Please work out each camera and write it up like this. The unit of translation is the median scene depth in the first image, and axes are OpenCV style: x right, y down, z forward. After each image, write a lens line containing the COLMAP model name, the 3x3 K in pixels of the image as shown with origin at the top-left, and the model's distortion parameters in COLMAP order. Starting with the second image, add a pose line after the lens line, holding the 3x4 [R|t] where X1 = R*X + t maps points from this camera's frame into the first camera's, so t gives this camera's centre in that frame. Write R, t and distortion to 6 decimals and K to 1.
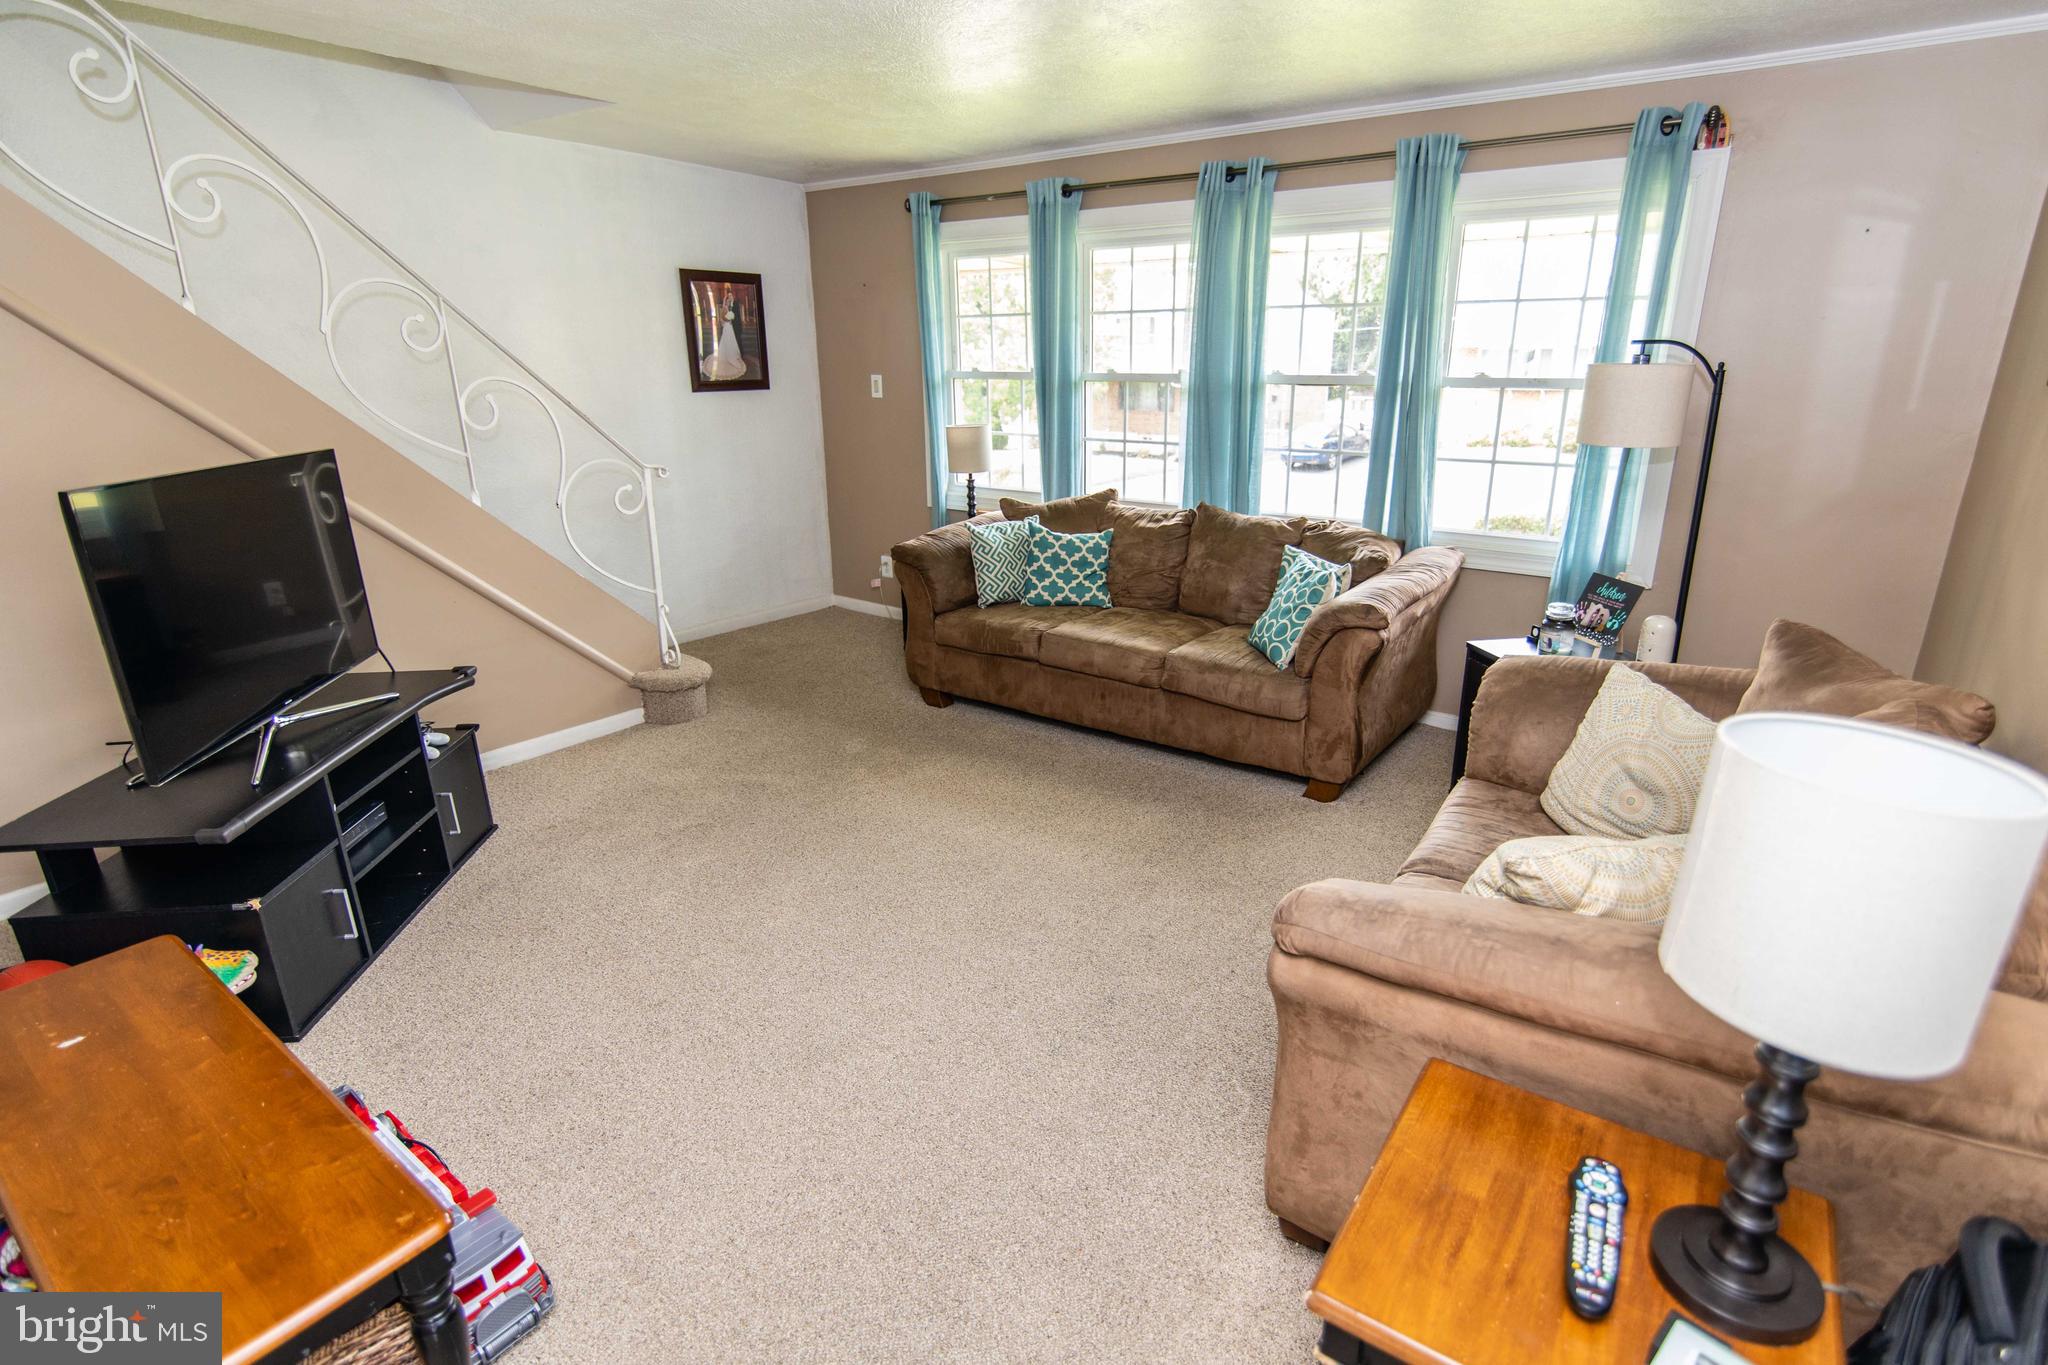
lens RADIAL K [[1002.5, 0, 1033.2], [0, 1002.5, 677.6], [0, 0, 1]] dist [0.004736, -0.001009]
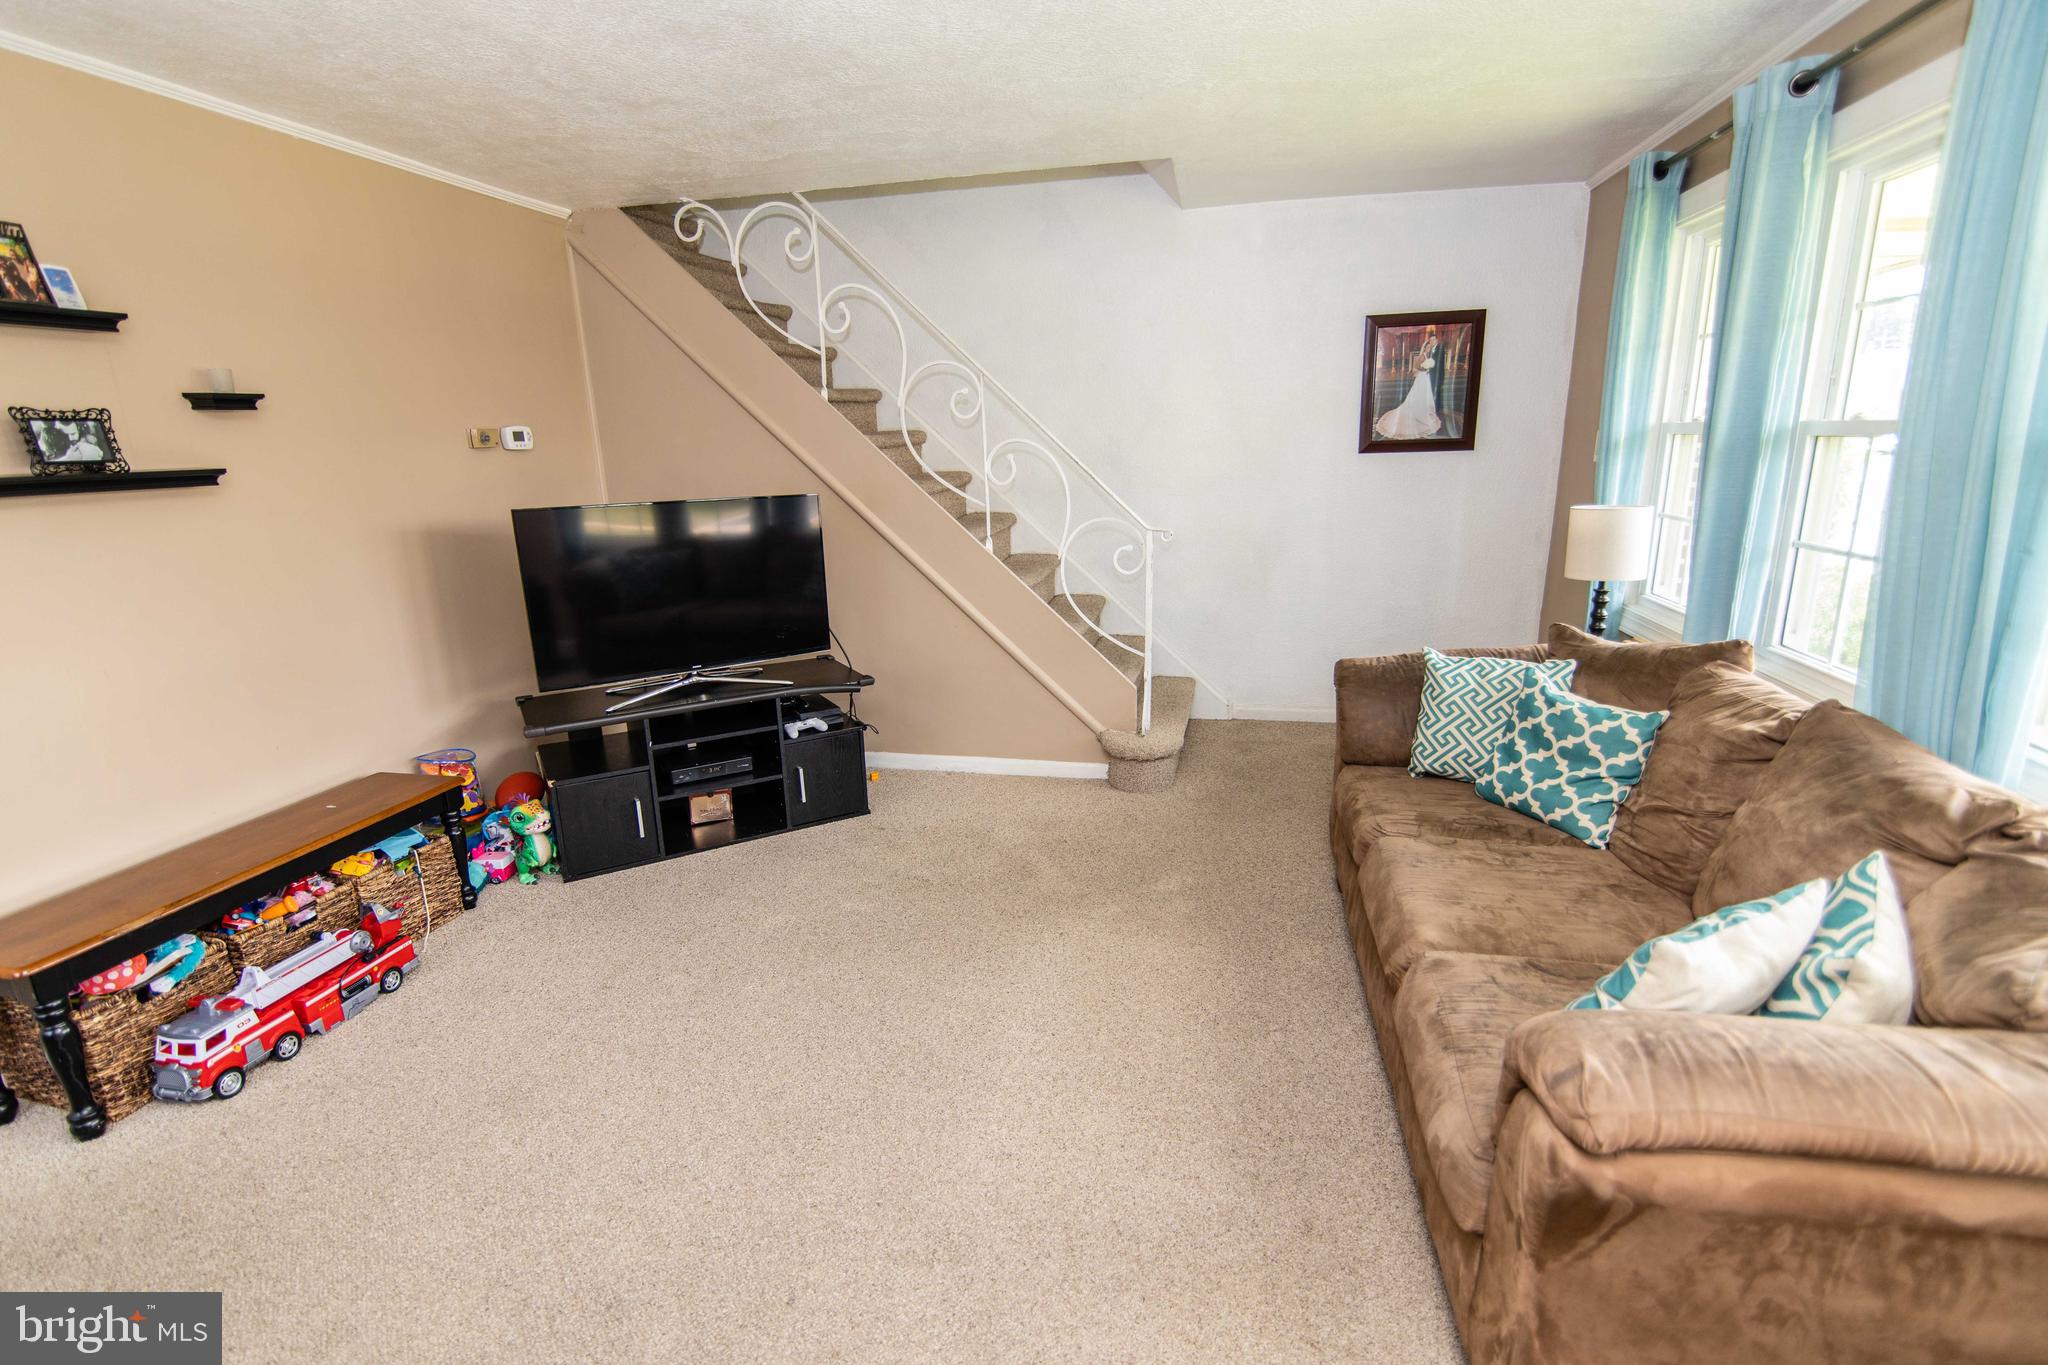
lens RADIAL K [[938.7, 0, 1030.0], [0, 938.7, 682.4], [0, 0, 1]] dist [-0.000228, -0.000287]
pose [[0.420756, 0.220335, -0.880010, 0.377283], [-0.252568, 0.960154, 0.119642, -0.139074], [0.871306, 0.171922, 0.459640, 0.479648]]
